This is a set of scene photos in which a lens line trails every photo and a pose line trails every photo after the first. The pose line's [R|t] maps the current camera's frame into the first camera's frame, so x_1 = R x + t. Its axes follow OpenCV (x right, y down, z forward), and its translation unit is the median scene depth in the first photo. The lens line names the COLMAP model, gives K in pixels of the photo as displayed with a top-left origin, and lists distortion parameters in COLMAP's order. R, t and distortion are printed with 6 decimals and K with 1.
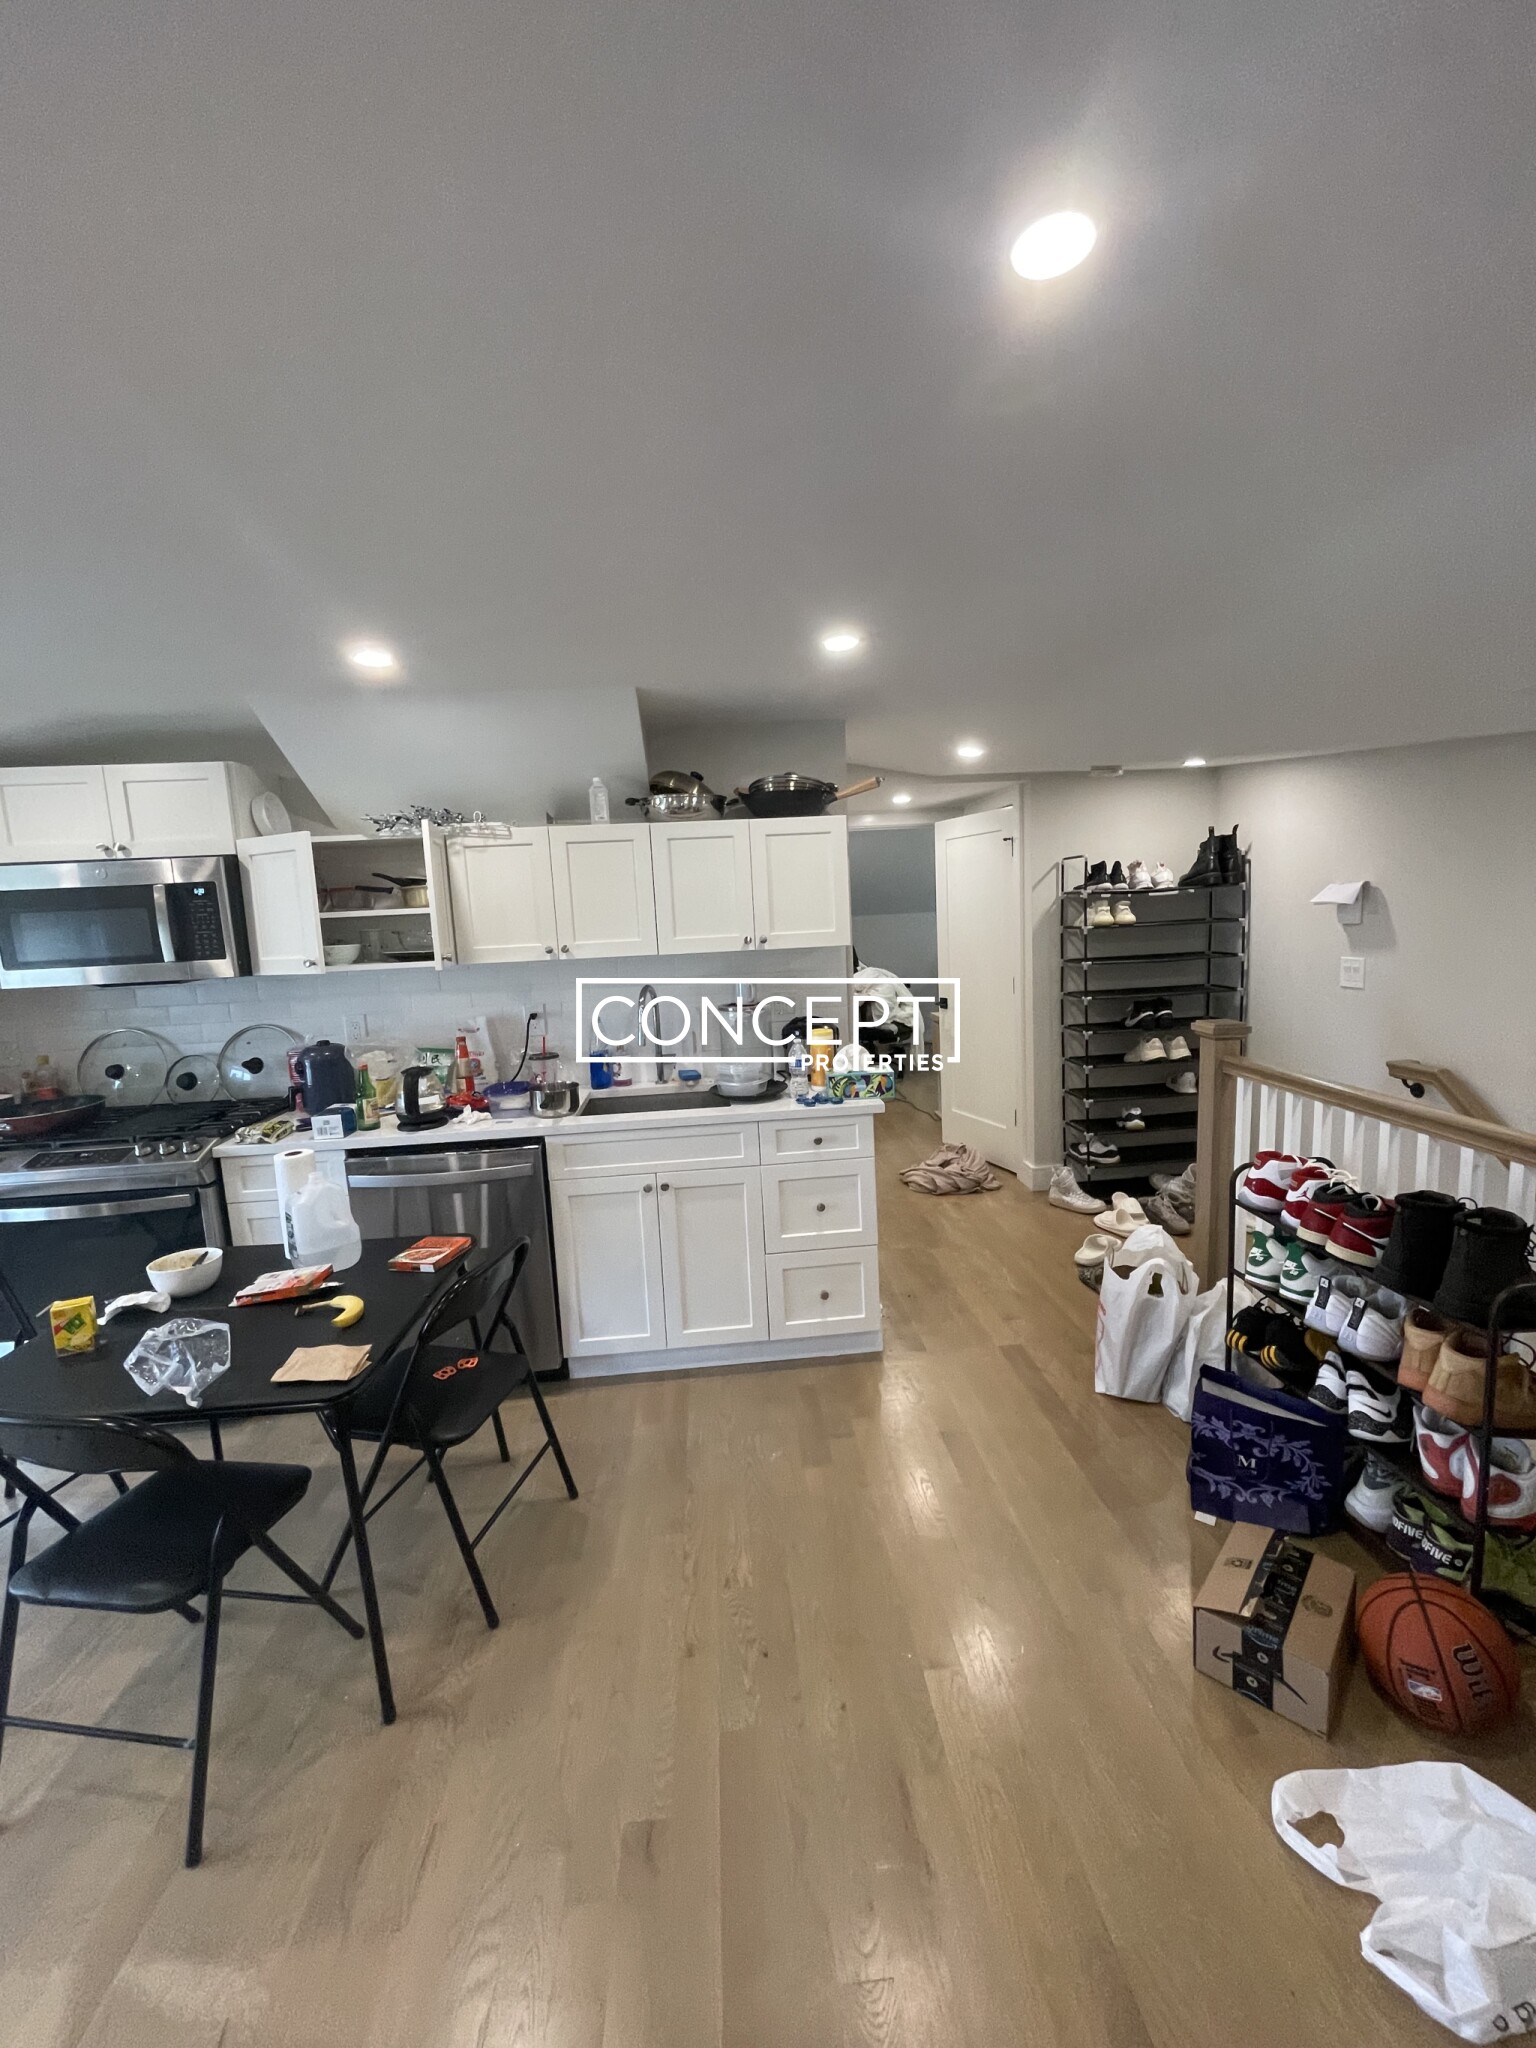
lens RADIAL K [[832.9, 0, 769.6], [0, 832.9, 1020.6], [0, 0, 1]] dist [-0.003744, 0.000628]
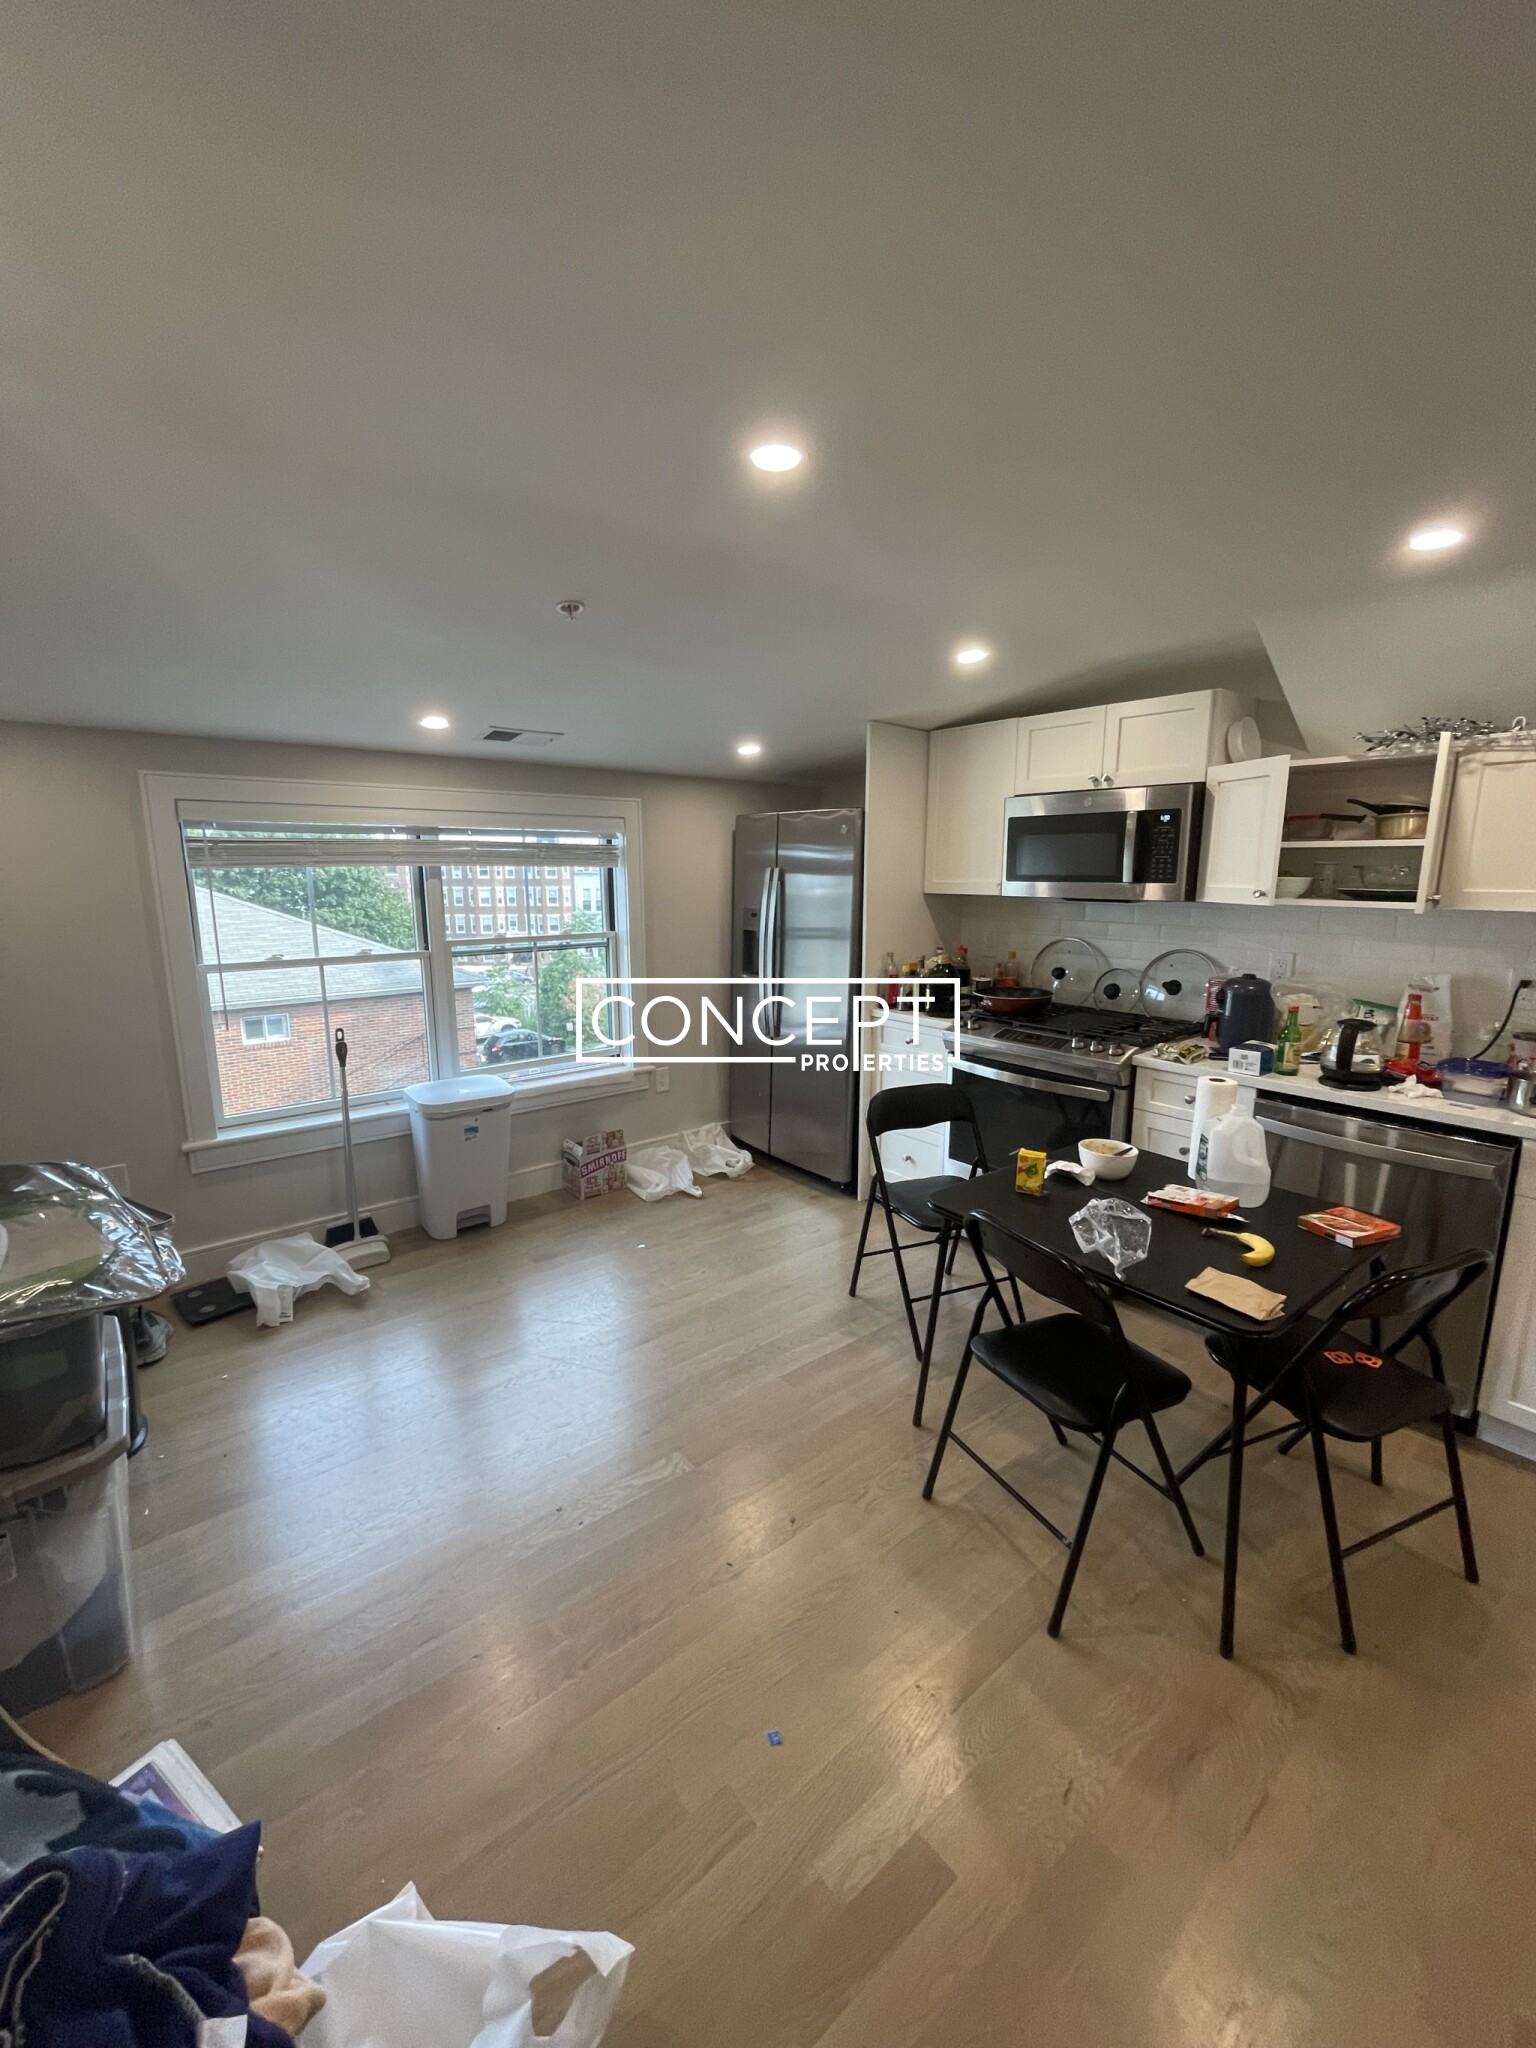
lens RADIAL K [[830.8, 0, 769.9], [0, 830.8, 1023.6], [0, 0, 1]] dist [-0.001098, 0.000165]
pose [[0.575101, 0.199728, -0.793327, -0.077799], [-0.134154, 0.979636, 0.149382, 0.011389], [0.807008, 0.020519, 0.590184, -0.031871]]
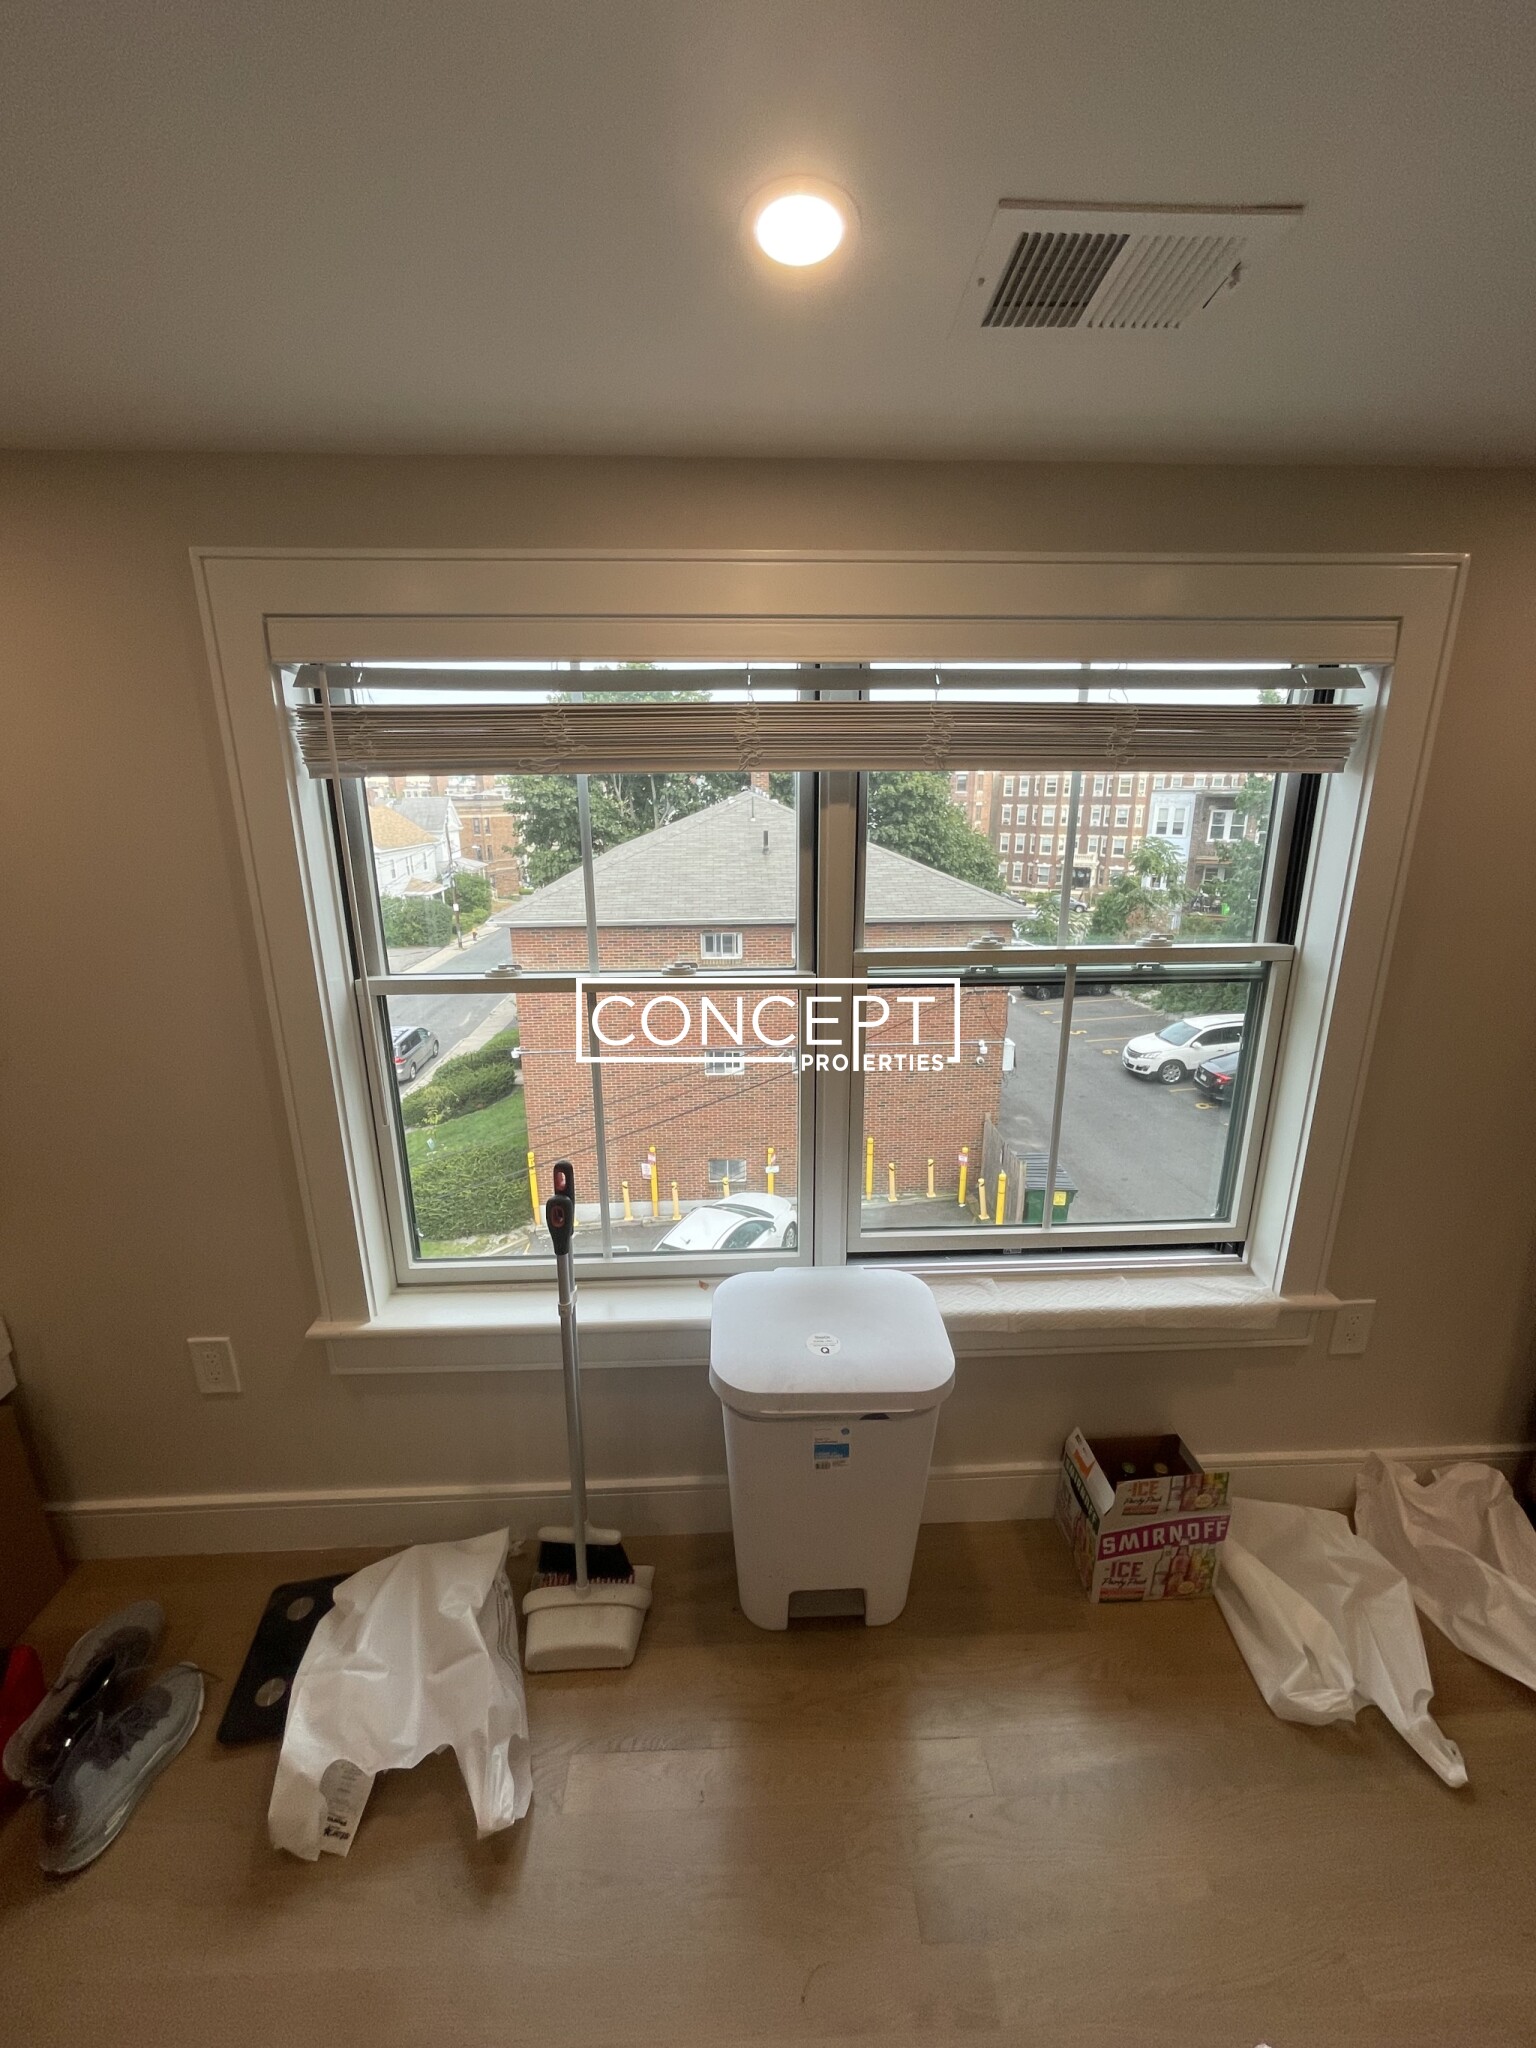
lens RADIAL K [[832.9, 0, 769.6], [0, 832.9, 1020.6], [0, 0, 1]] dist [-0.003744, 0.000628]
pose [[-0.030020, 0.319128, -0.947236, -0.885444], [-0.124665, 0.939068, 0.320327, 0.020266], [0.991745, 0.127704, 0.011594, 0.264703]]
